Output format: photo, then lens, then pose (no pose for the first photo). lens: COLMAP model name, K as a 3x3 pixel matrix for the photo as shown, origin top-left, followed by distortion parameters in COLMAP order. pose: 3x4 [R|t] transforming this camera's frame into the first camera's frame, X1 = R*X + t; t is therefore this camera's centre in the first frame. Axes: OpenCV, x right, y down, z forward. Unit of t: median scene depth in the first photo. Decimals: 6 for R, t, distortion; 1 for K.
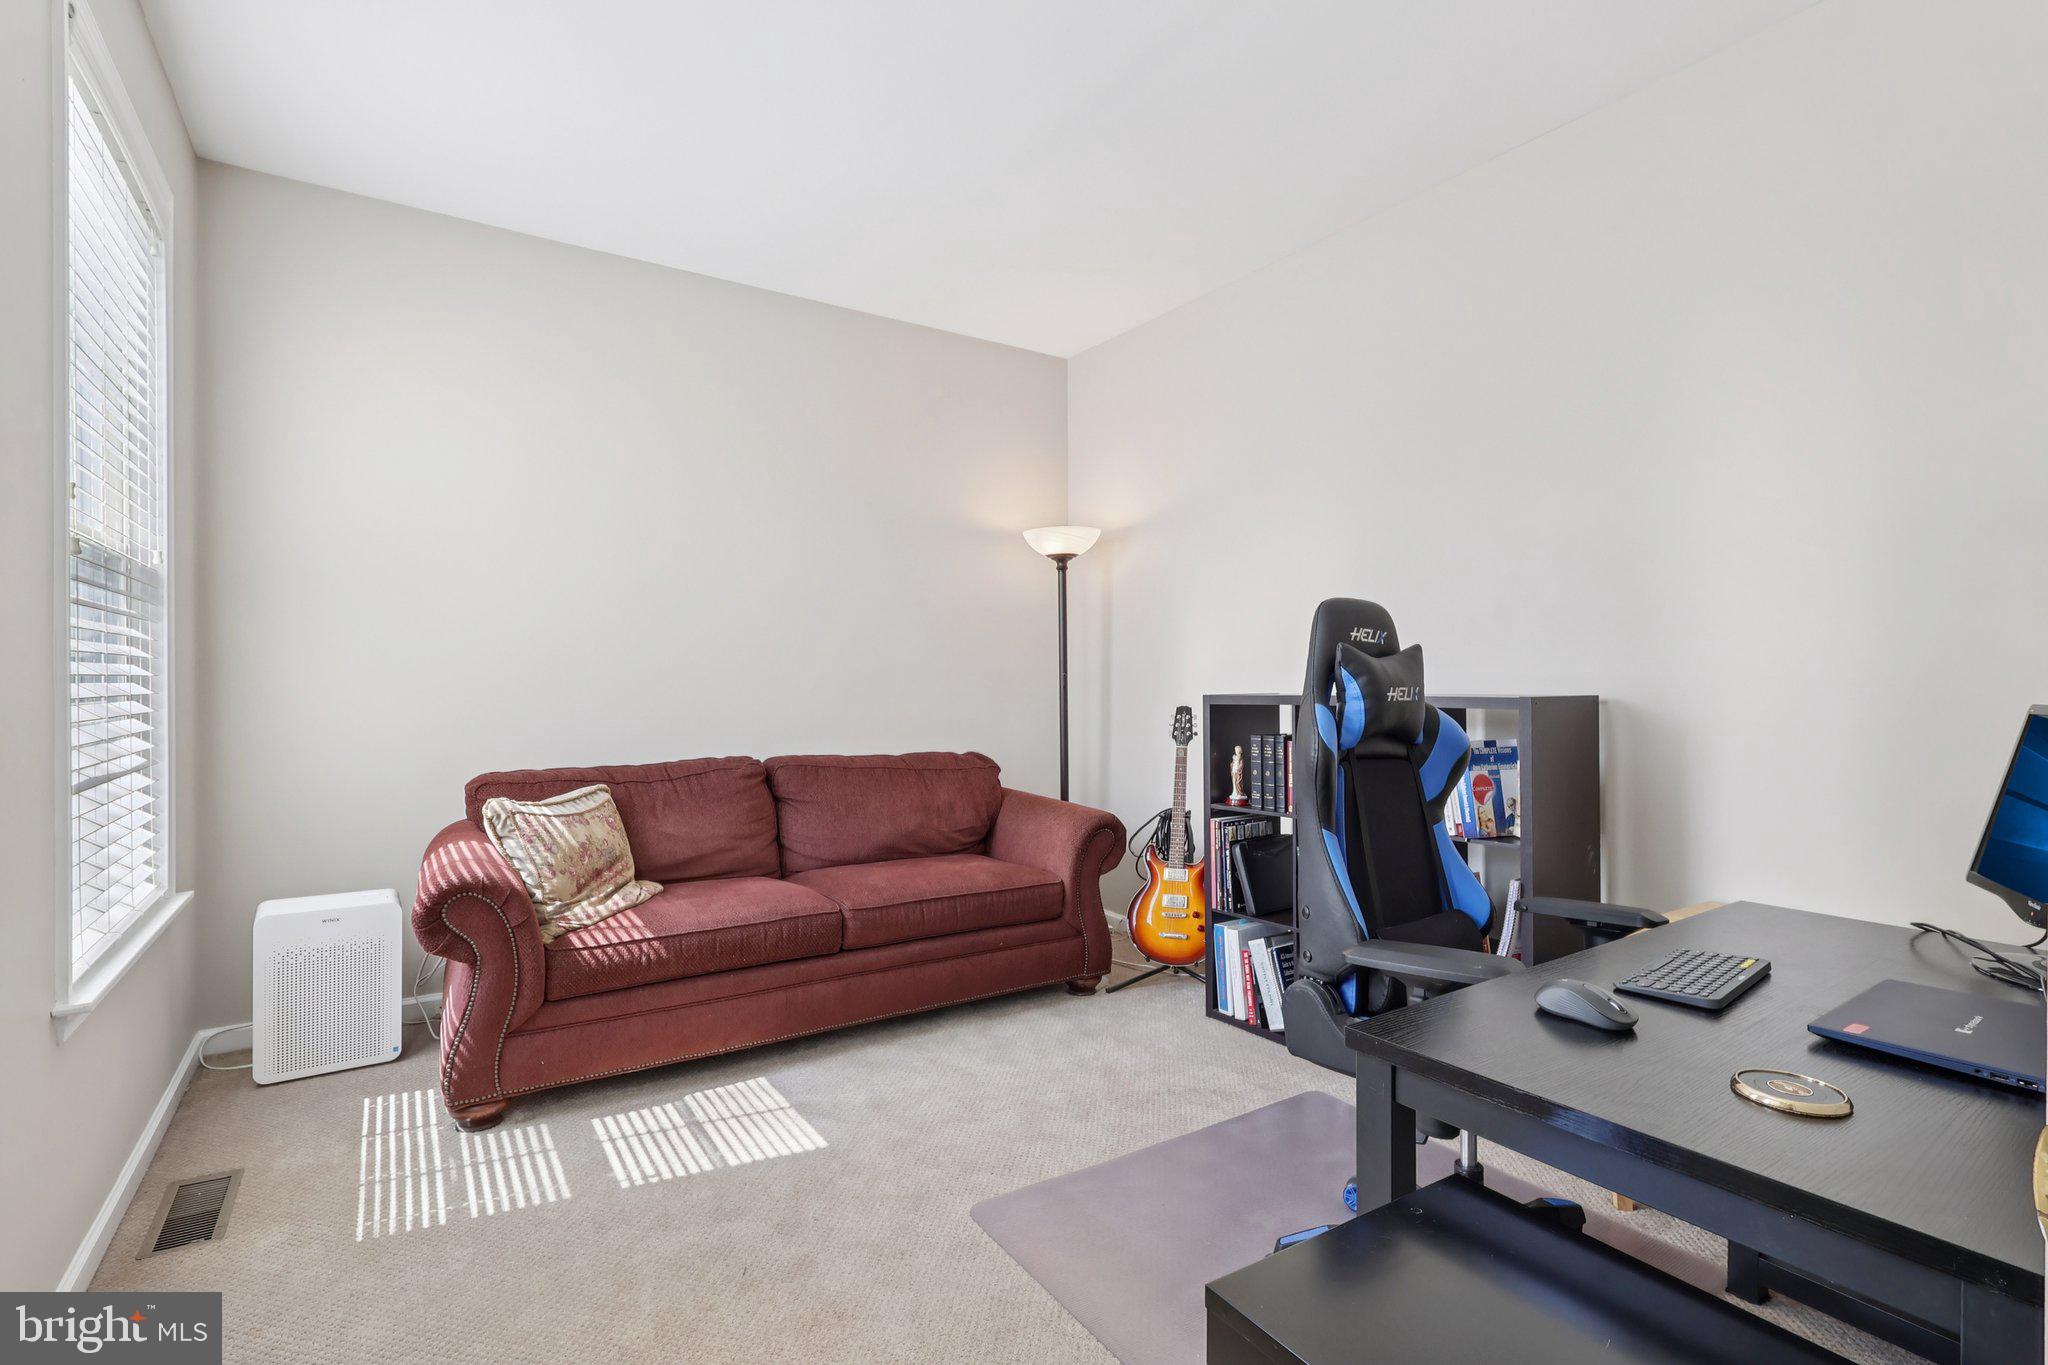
lens RADIAL K [[953.6, 0, 1027.1], [0, 953.6, 681.1], [0, 0, 1]] dist [0.001162, 0.000118]
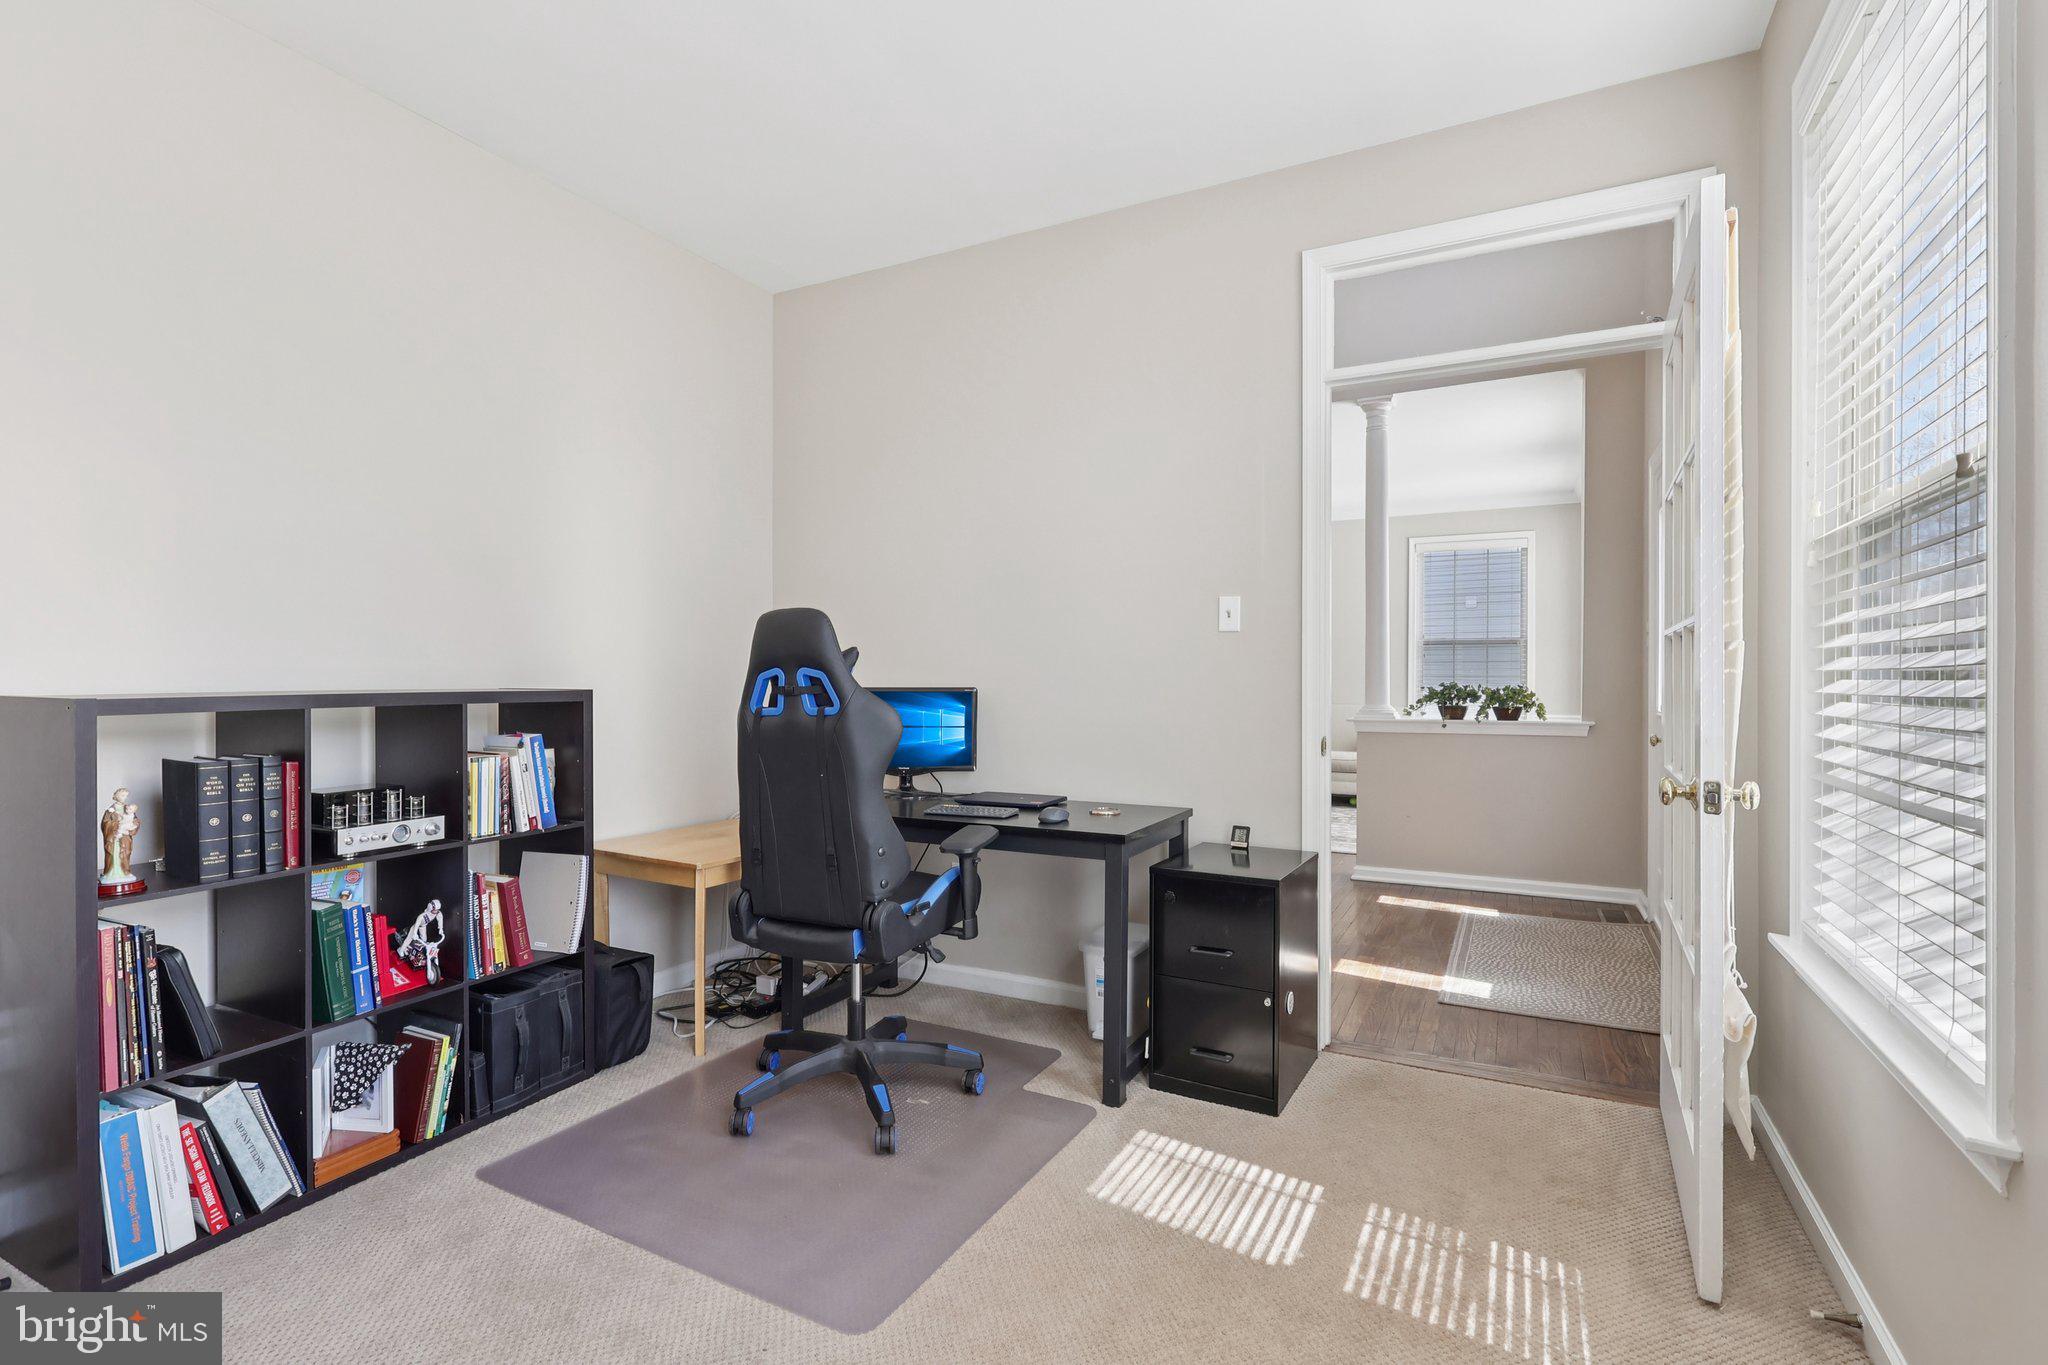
lens RADIAL K [[953.6, 0, 1022.4], [0, 953.6, 687.4], [0, 0, 1]] dist [0.001162, 0.000118]
pose [[-0.469531, -0.002933, 0.882911, -0.598448], [-0.001804, 0.999996, 0.002363, 0.010124], [-0.882914, -0.000483, -0.469534, 0.914933]]
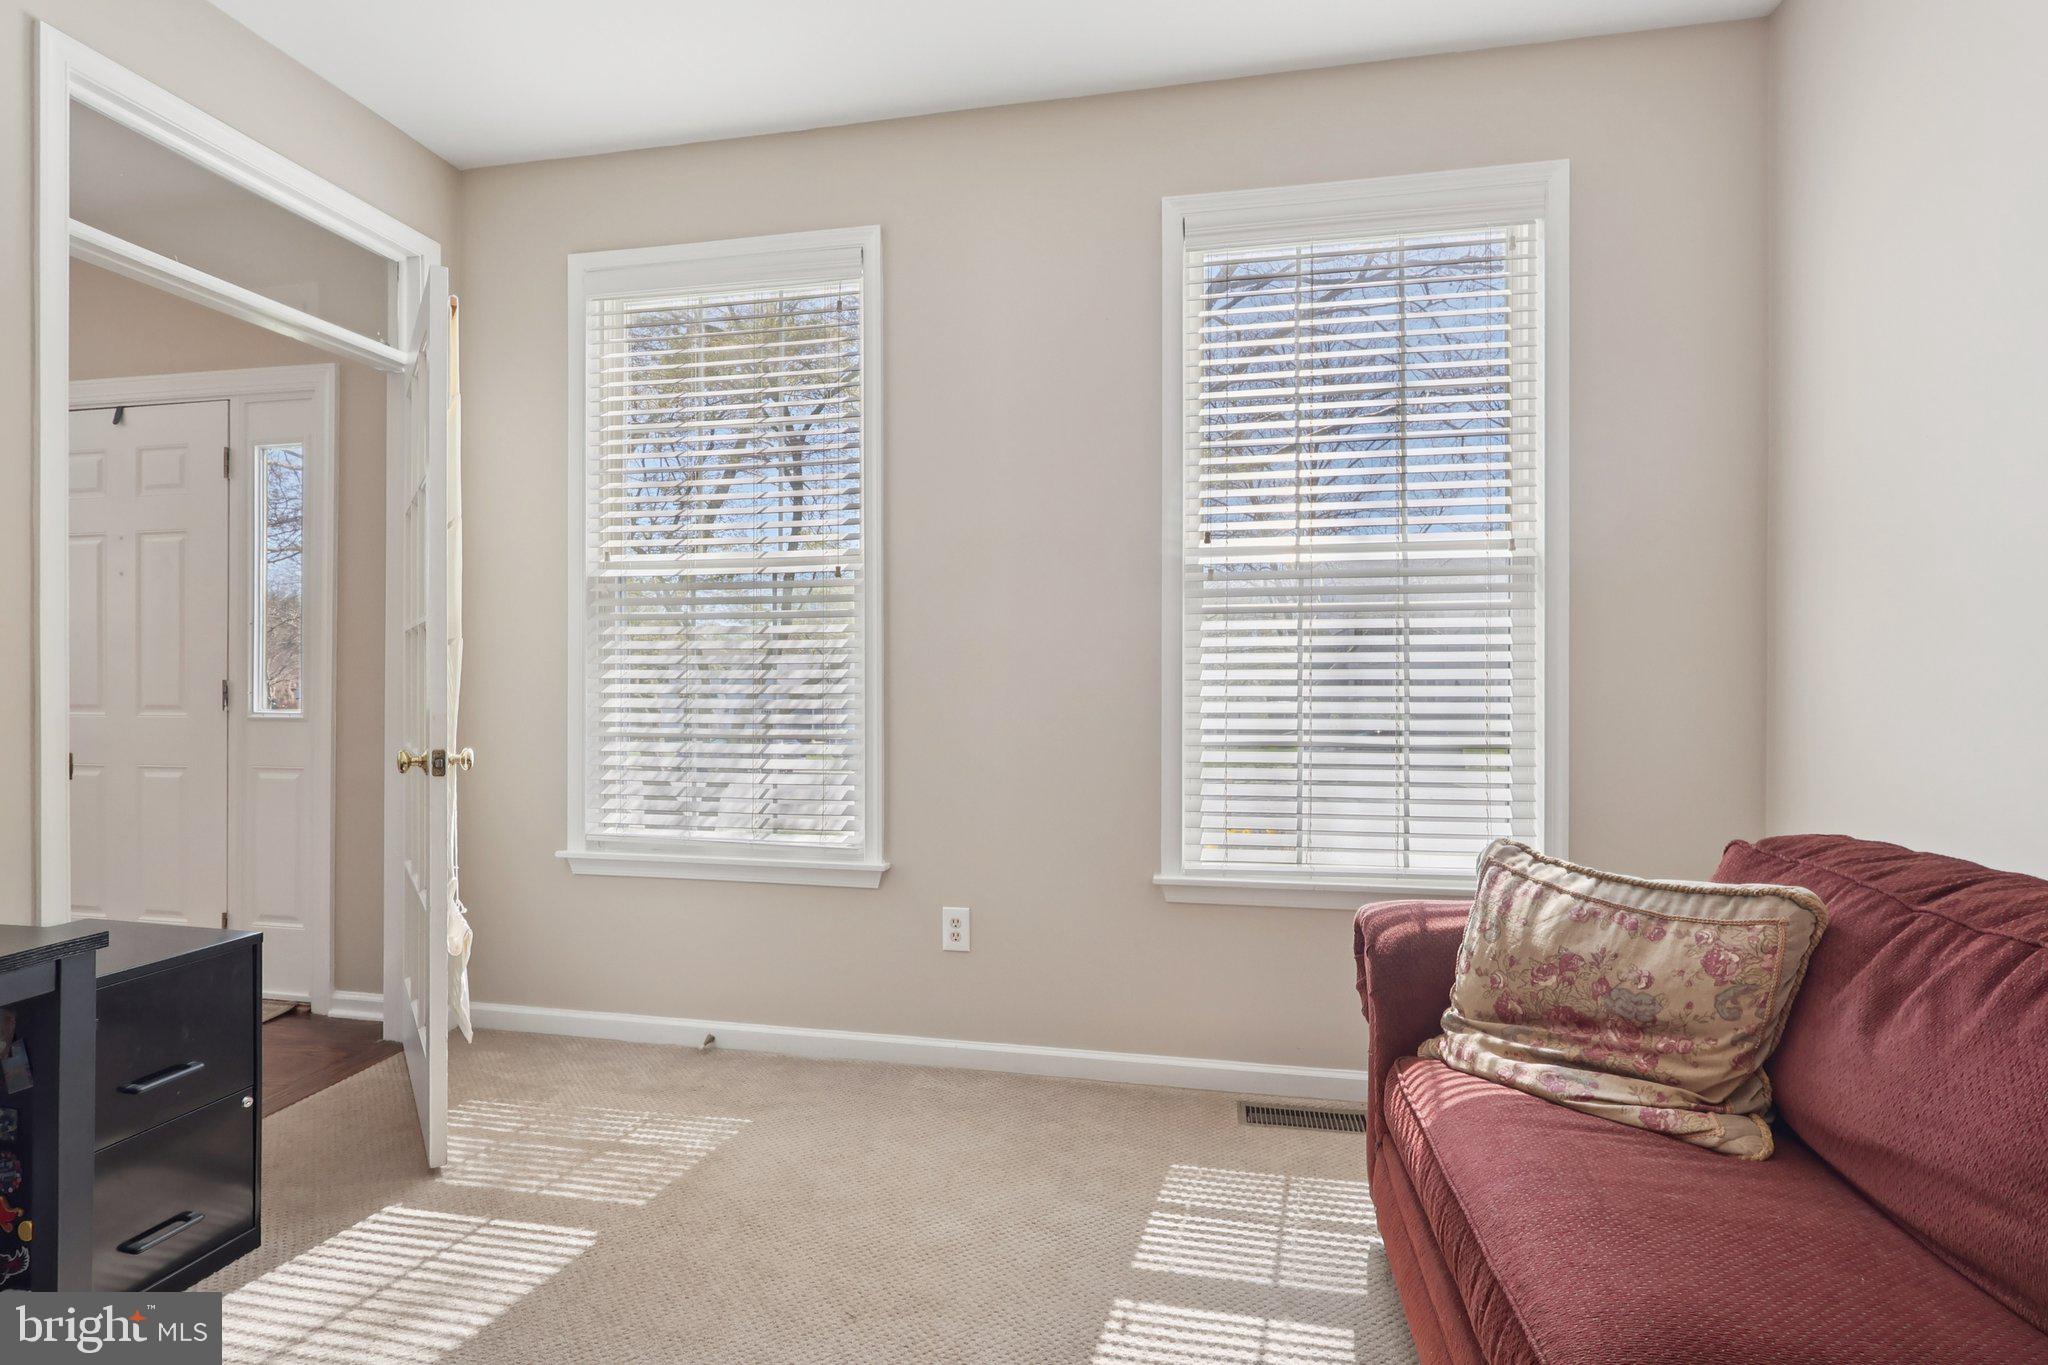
lens RADIAL K [[953.6, 0, 1018.2], [0, 953.6, 677.0], [0, 0, 1]] dist [0.001162, 0.000118]
pose [[-0.698714, -0.000389, -0.715401, 0.152380], [-0.006877, 0.999957, 0.006173, 0.006503], [0.715368, 0.009233, -0.698687, 1.123862]]
